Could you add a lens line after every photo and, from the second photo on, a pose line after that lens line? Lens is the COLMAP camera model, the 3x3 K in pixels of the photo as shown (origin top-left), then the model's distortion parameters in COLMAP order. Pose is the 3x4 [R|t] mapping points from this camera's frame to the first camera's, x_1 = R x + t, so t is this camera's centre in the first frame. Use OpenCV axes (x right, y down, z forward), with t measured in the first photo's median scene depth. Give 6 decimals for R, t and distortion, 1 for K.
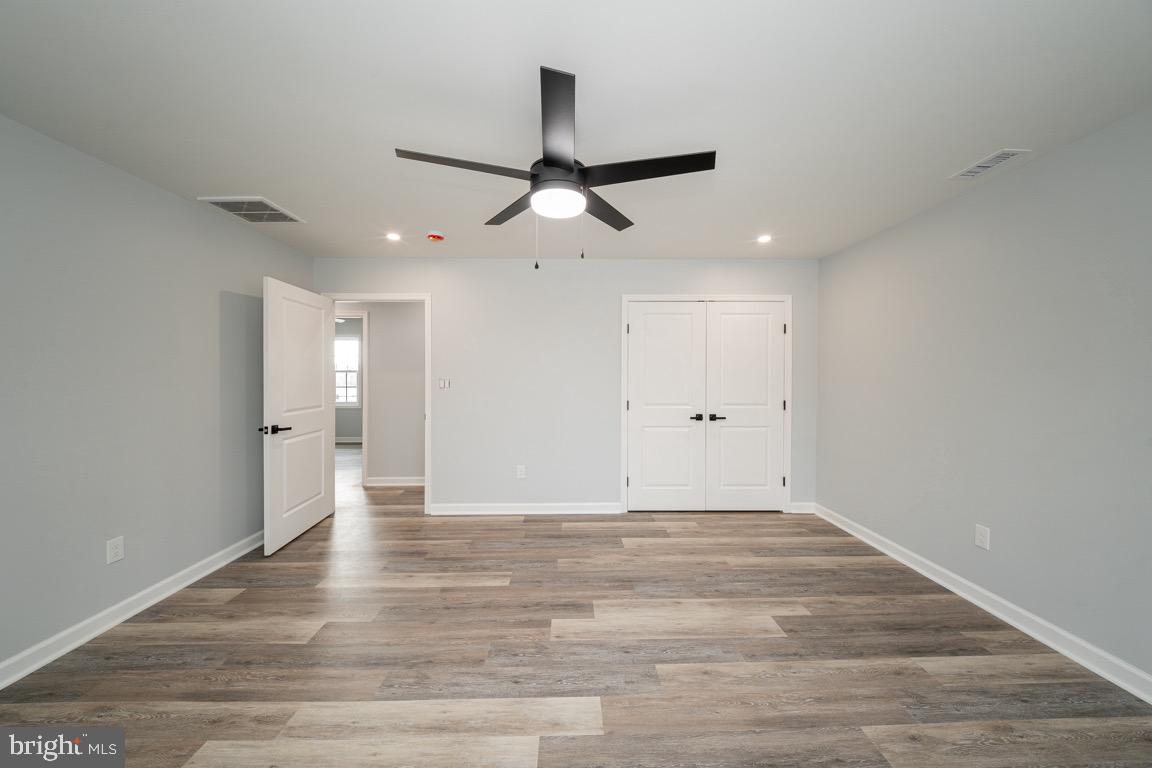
lens RADIAL K [[404.9, 0, 575.4], [0, 404.9, 375.5], [0, 0, 1]] dist [0.001090, -0.005876]
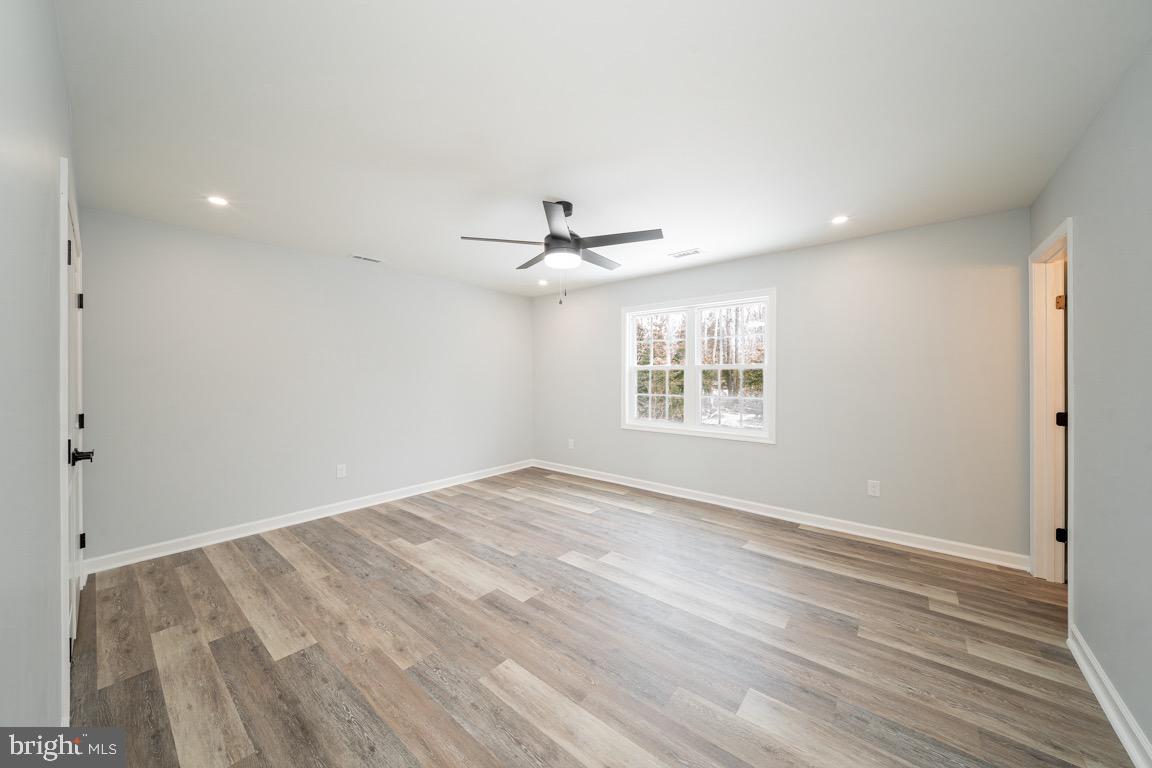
lens RADIAL K [[386.0, 0, 577.8], [0, 386.0, 373.9], [0, 0, 1]] dist [0.017713, -0.012564]
pose [[-0.760370, 0.001627, 0.649488, -0.710318], [0.002465, 0.999997, 0.000380, -0.002159], [-0.649486, 0.001890, -0.760372, 1.429473]]
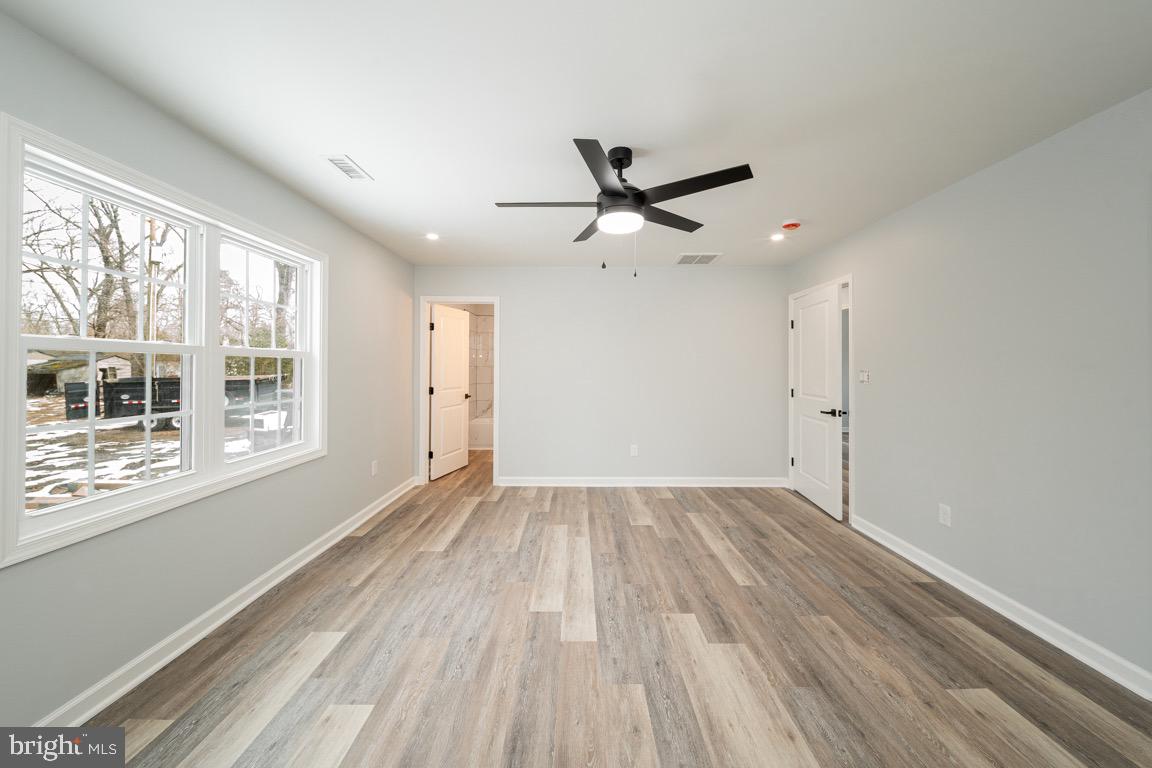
lens RADIAL K [[408.8, 0, 572.9], [0, 408.8, 362.5], [0, 0, 1]] dist [0.002418, -0.005628]
pose [[-0.038096, -0.008926, -0.999234, 0.806931], [-0.005006, 0.999949, -0.008742, 0.001115], [0.999262, 0.004669, -0.038138, 0.627934]]
